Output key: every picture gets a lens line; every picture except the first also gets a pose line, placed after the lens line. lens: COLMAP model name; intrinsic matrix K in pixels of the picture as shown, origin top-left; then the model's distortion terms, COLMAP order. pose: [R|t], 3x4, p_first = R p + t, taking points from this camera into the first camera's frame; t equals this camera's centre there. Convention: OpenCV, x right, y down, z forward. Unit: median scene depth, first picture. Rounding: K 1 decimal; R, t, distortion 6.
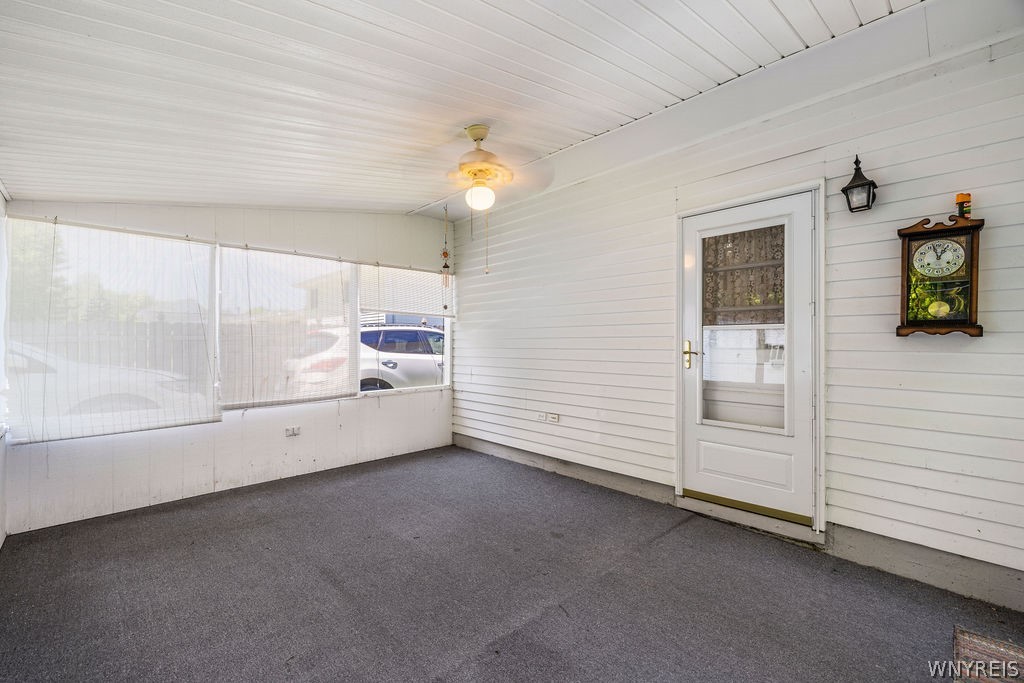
lens RADIAL K [[433.0, 0, 512.0], [0, 433.0, 341.5], [0, 0, 1]] dist [0.000571, 0.000168]
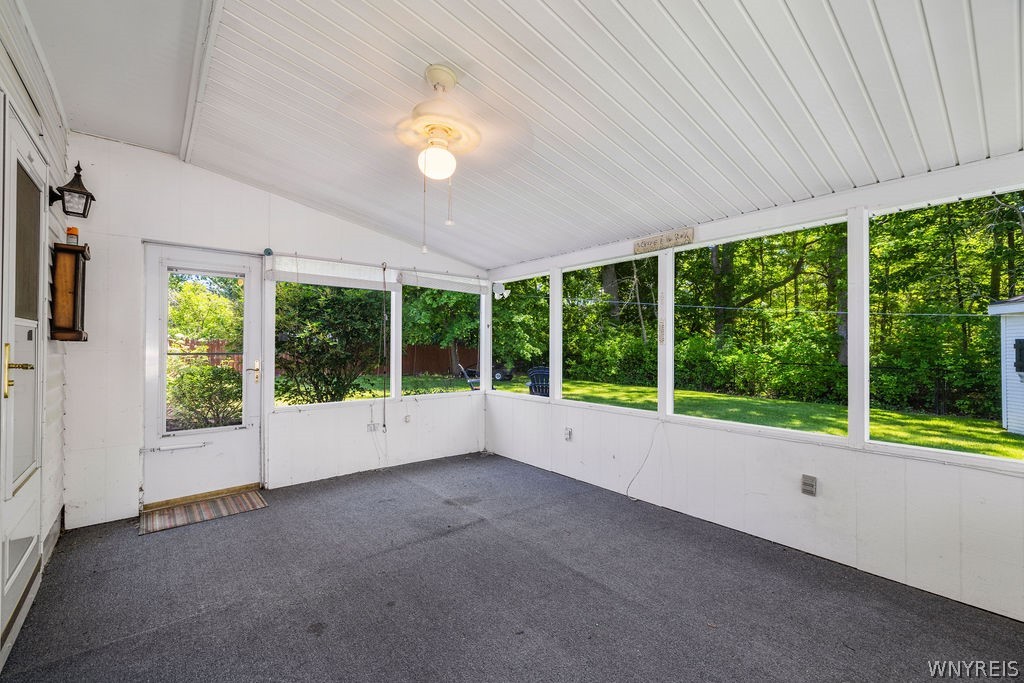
lens RADIAL K [[433.0, 0, 512.0], [0, 433.0, 341.5], [0, 0, 1]] dist [0.000571, 0.000168]
pose [[-0.997369, -0.004187, 0.072365, -0.295776], [-0.005205, 0.999890, -0.013883, -0.000121], [-0.072298, -0.014223, -0.997282, 1.958627]]
